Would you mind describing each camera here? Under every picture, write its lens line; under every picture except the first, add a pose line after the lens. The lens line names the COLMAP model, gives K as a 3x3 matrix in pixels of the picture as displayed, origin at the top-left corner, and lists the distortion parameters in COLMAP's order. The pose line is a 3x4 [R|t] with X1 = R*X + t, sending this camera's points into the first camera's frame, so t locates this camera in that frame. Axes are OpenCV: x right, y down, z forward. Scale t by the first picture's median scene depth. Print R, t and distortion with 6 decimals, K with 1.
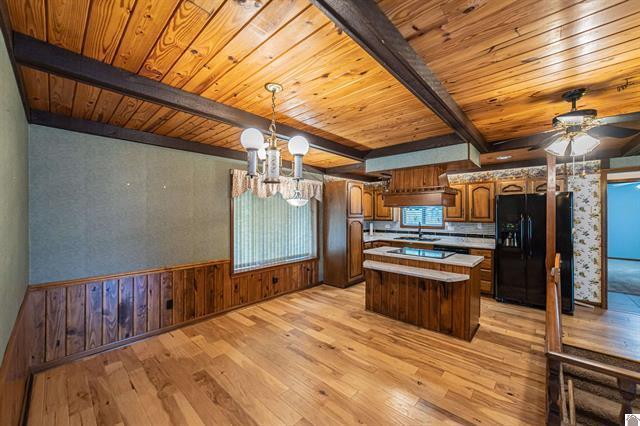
lens RADIAL K [[248.1, 0, 322.8], [0, 248.1, 214.1], [0, 0, 1]] dist [-0.001284, -0.000140]
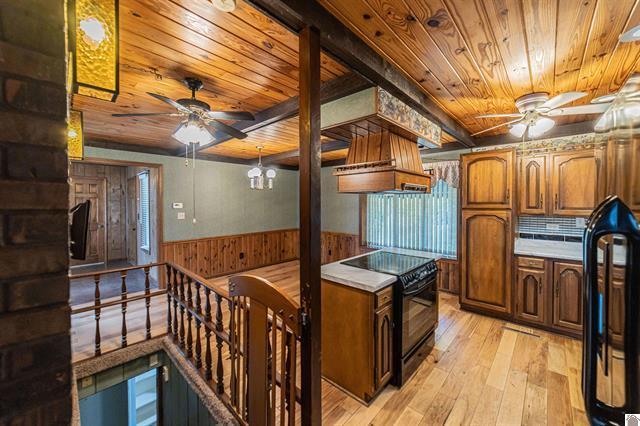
lens RADIAL K [[248.1, 0, 322.8], [0, 248.1, 214.1], [0, 0, 1]] dist [-0.001284, -0.000140]
pose [[-0.001822, 0.040911, -0.999161, 0.888899], [0.000329, 0.999163, 0.040911, 0.002287], [0.999998, -0.000254, -0.001834, 0.690955]]
